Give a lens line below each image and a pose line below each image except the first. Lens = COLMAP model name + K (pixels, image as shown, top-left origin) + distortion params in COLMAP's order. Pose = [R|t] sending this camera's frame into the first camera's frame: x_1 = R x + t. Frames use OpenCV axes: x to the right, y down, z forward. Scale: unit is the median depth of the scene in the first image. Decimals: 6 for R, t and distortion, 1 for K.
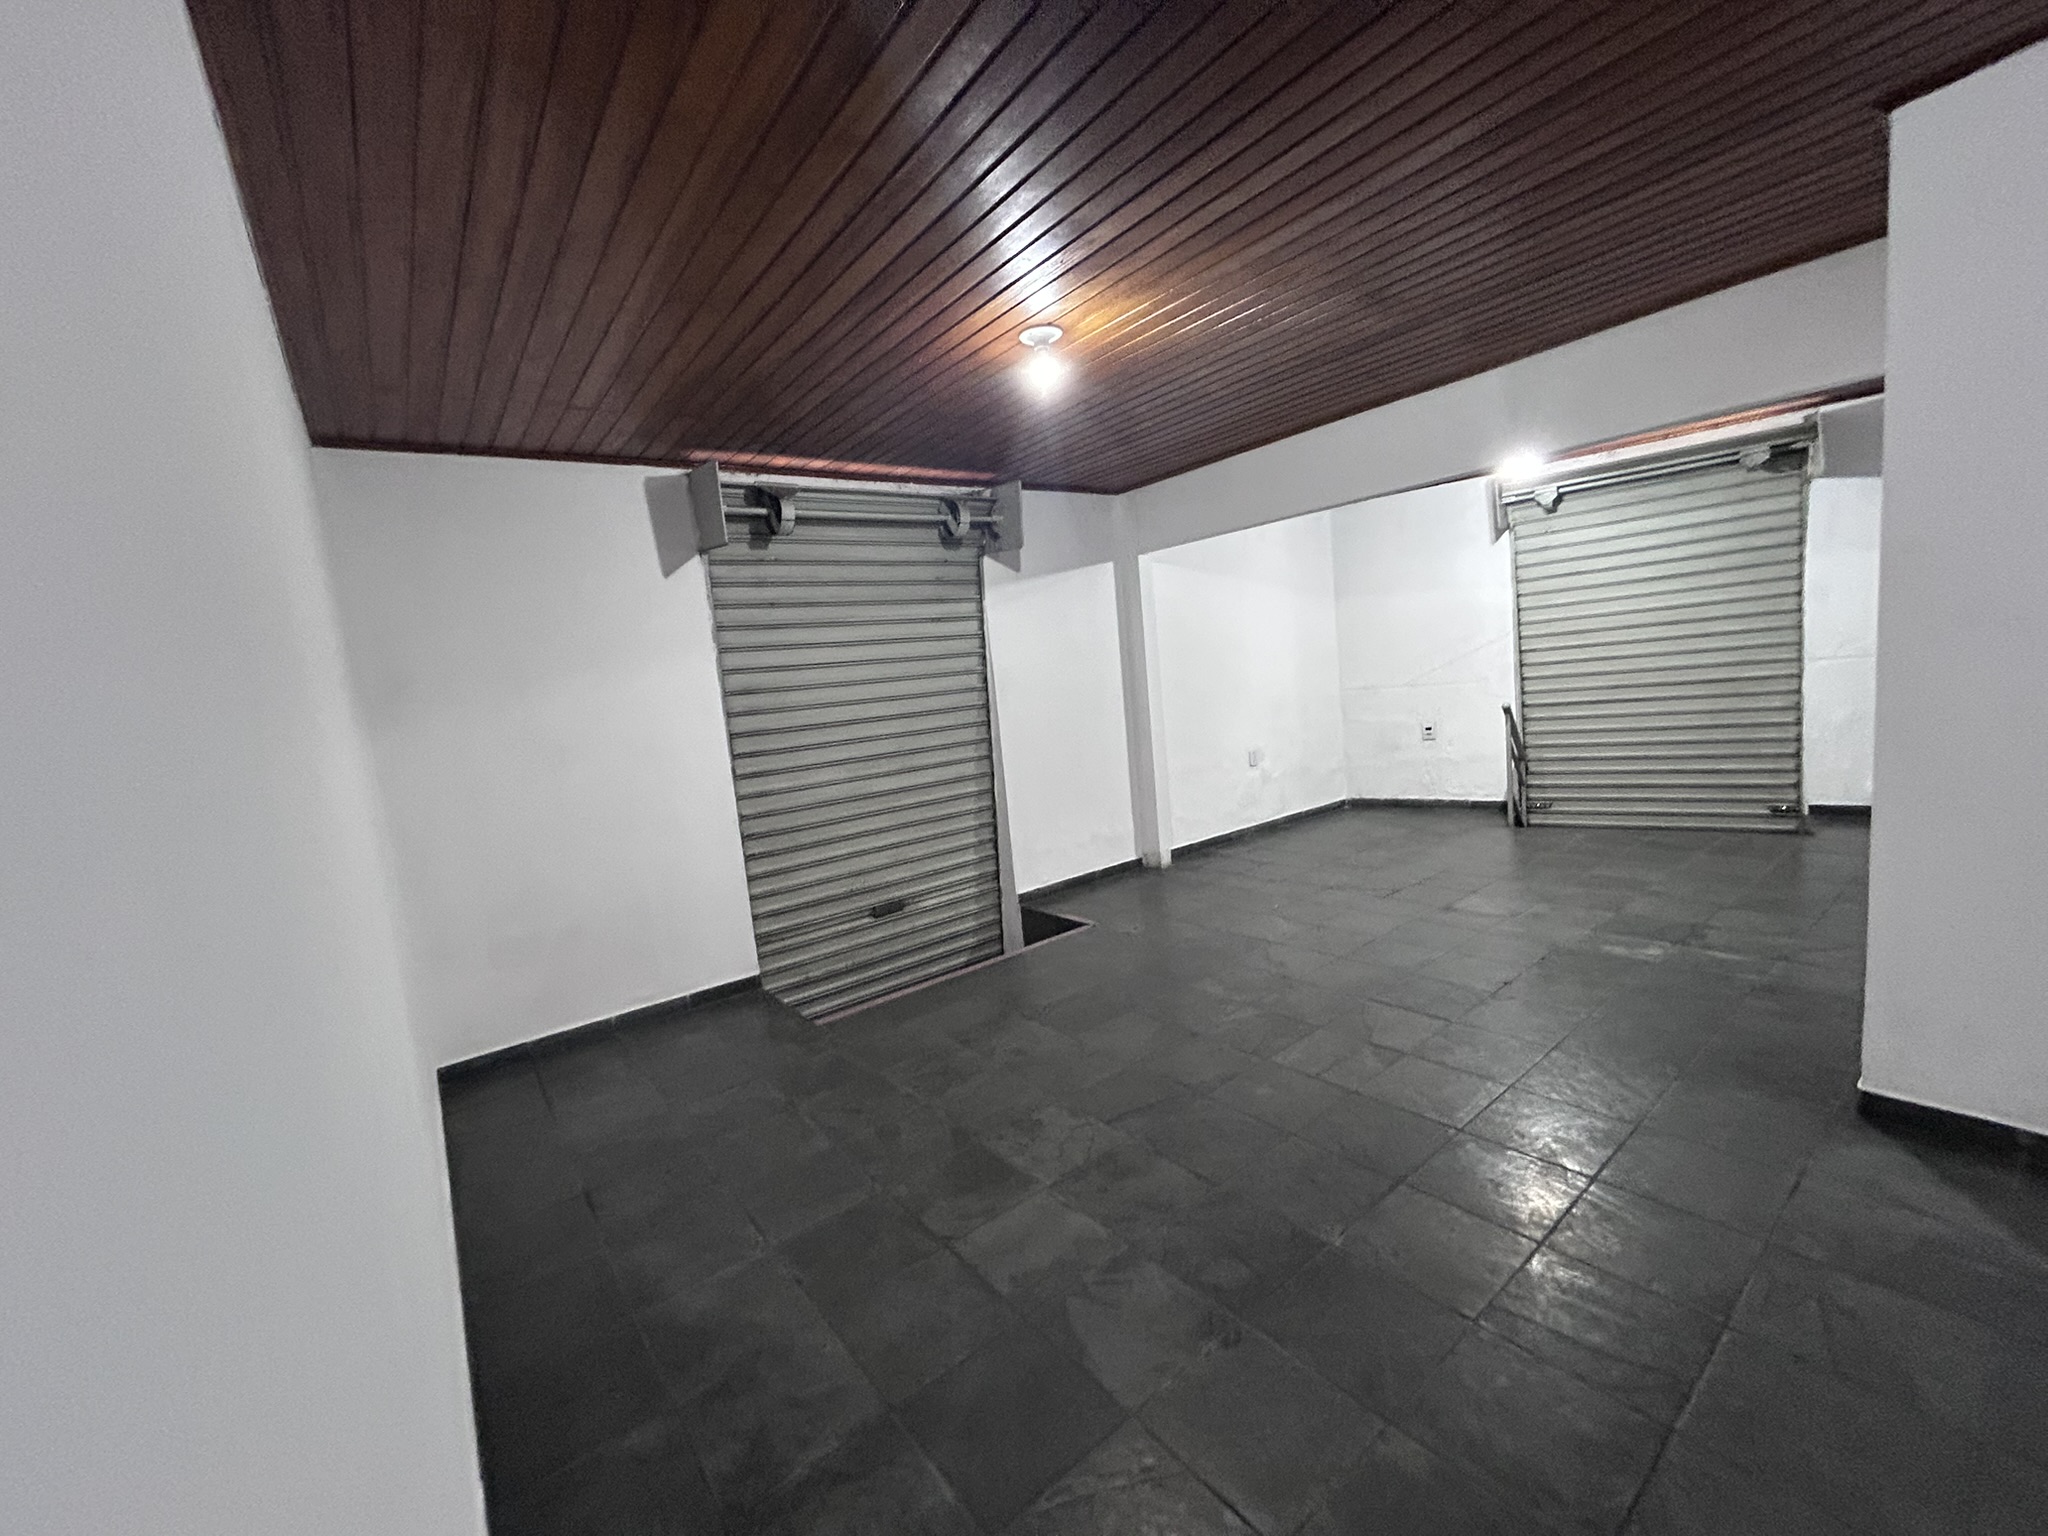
lens RADIAL K [[812.4, 0, 1015.5], [0, 812.4, 768.6], [0, 0, 1]] dist [0.000088, -0.000088]
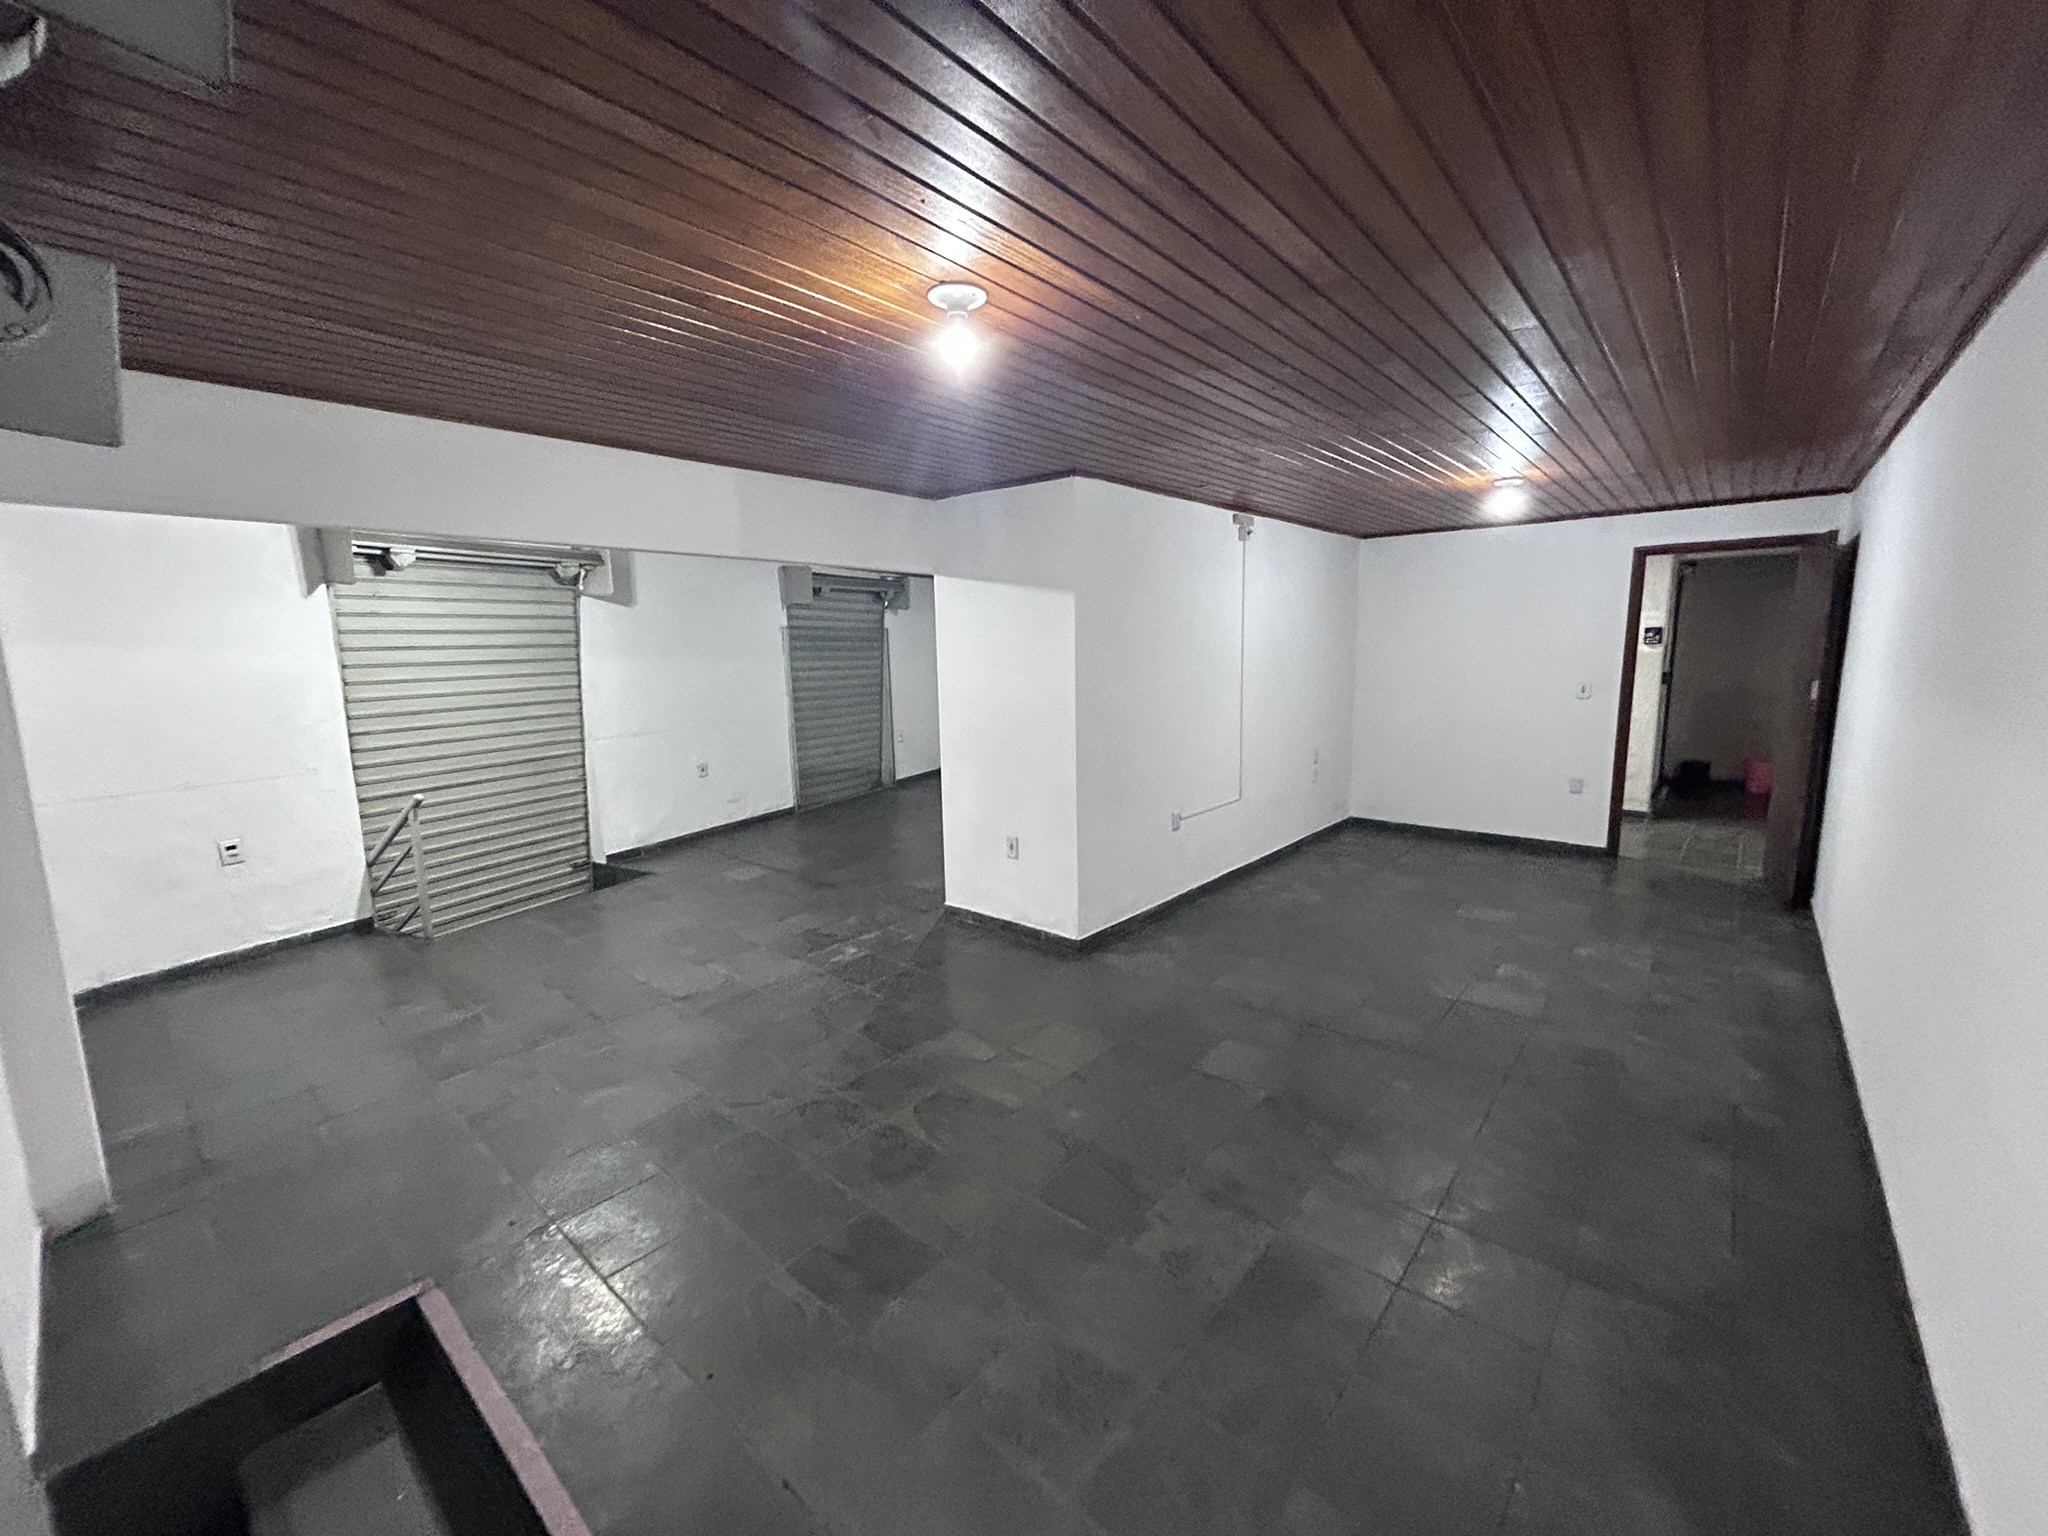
lens RADIAL K [[826.0, 0, 1024.0], [0, 826.0, 768.0], [0, 0, 1]] dist [0.000507, -0.000100]
pose [[-0.203764, -0.039597, 0.978219, -0.437655], [0.150813, 0.985986, 0.071326, -0.092276], [-0.967334, 0.162062, -0.194937, 0.690538]]
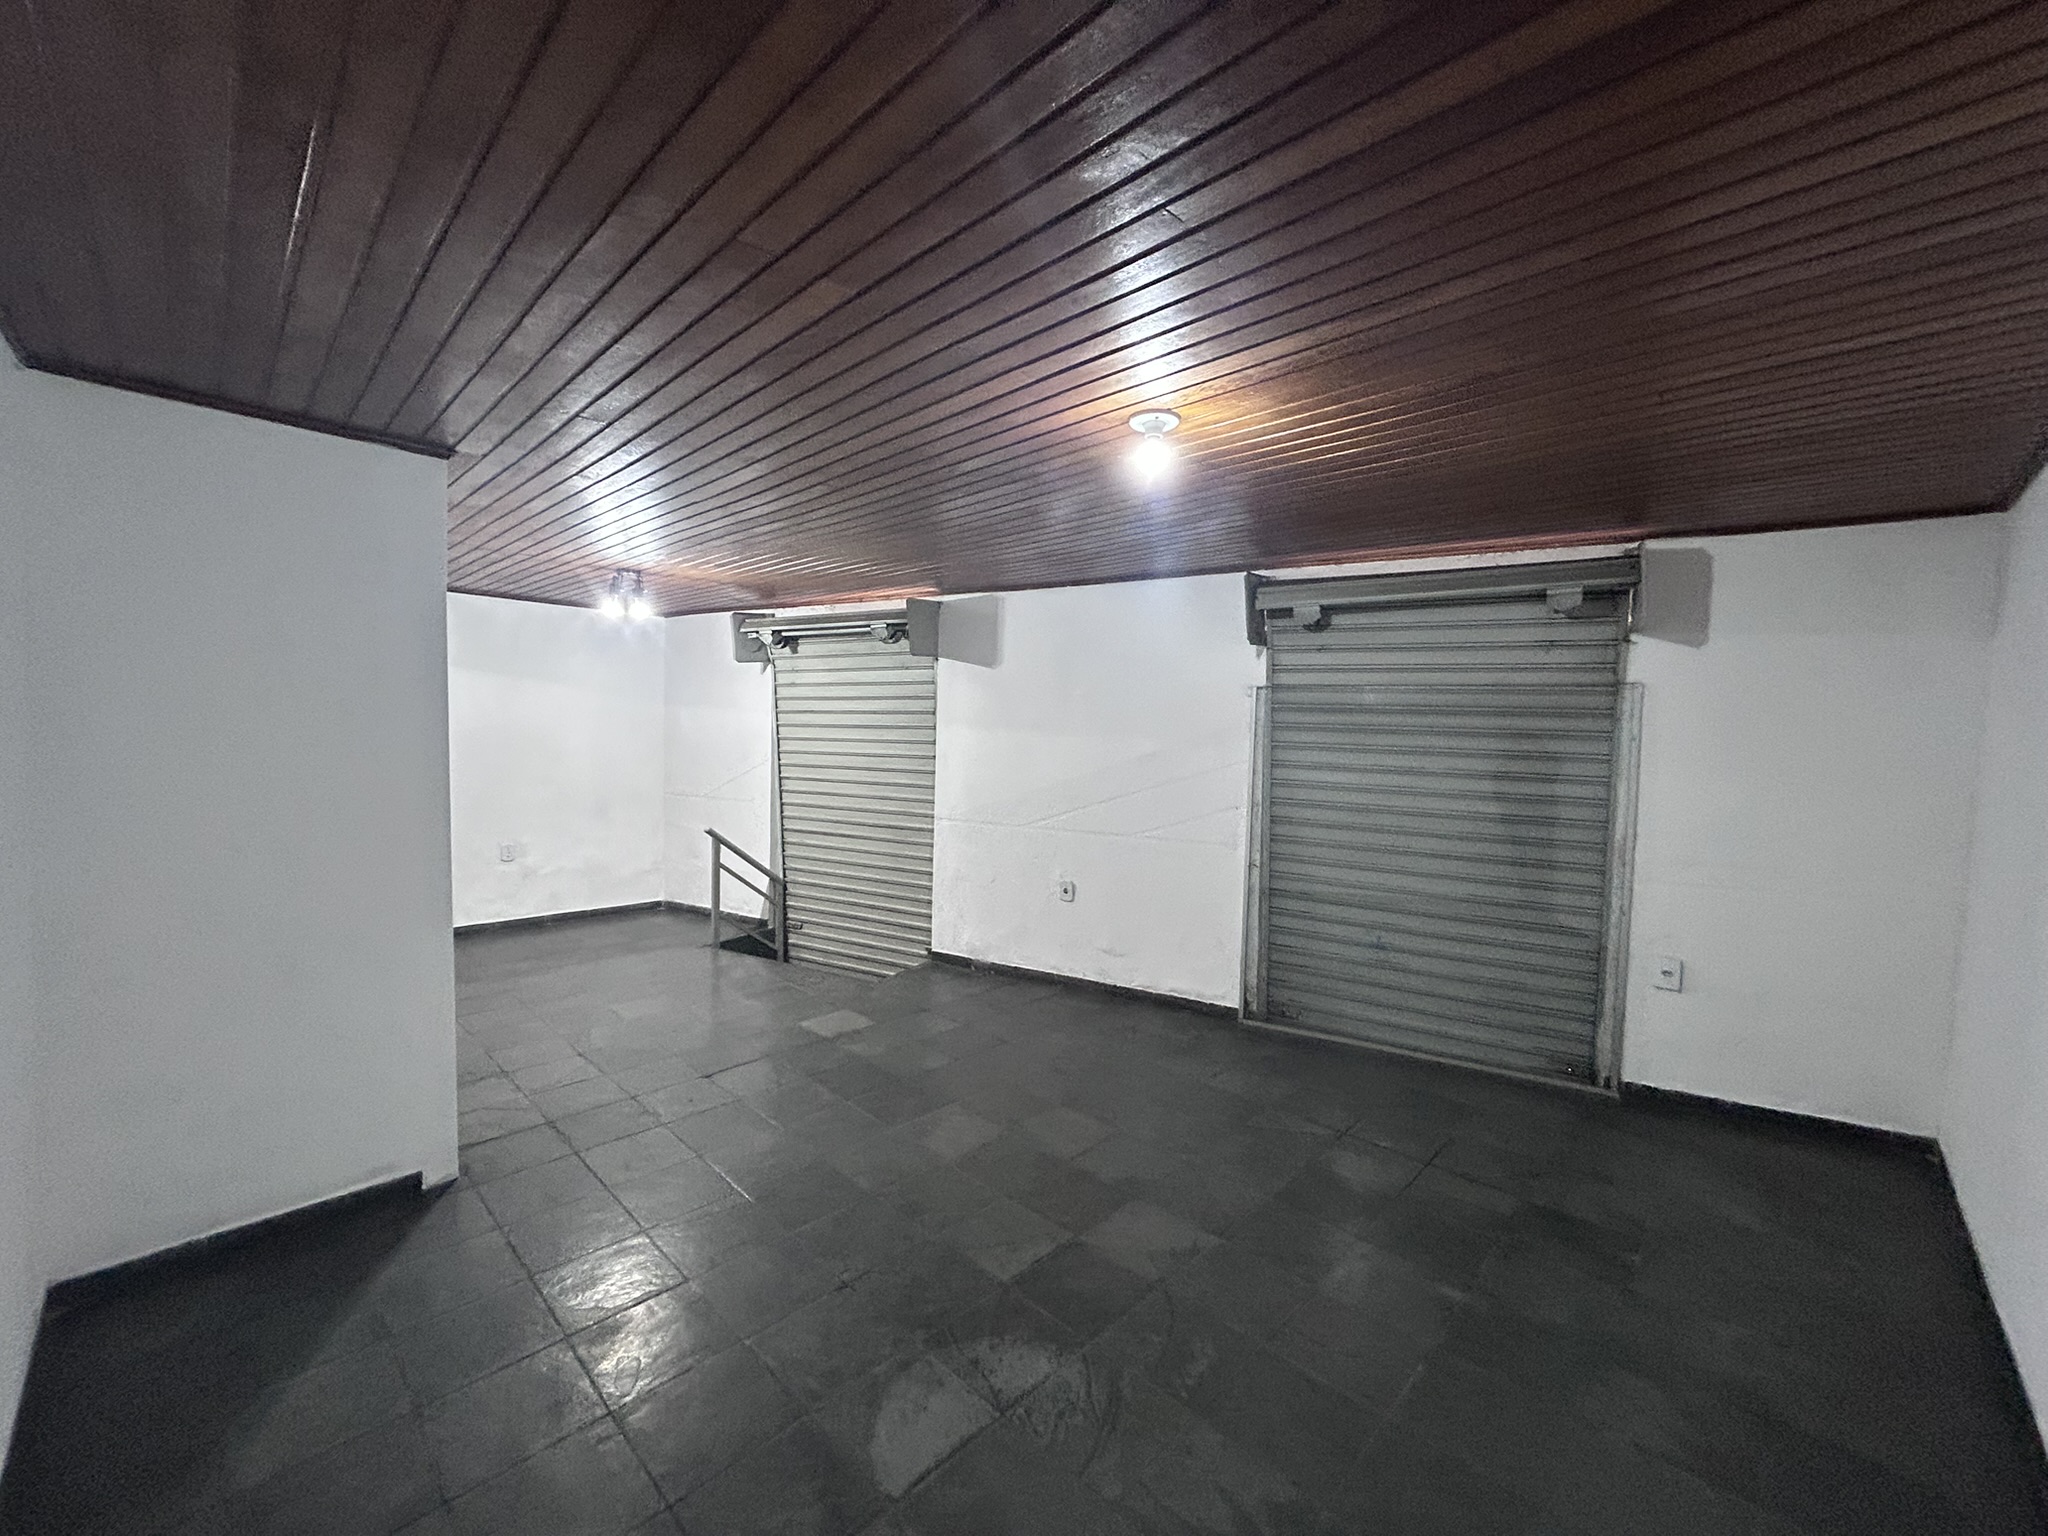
lens RADIAL K [[812.4, 0, 1015.5], [0, 812.4, 768.6], [0, 0, 1]] dist [0.000088, -0.000088]
pose [[0.981783, 0.116488, 0.150107, 1.019759], [-0.105436, 0.991234, -0.079619, -0.139528], [-0.158065, 0.062342, 0.985459, -0.117449]]
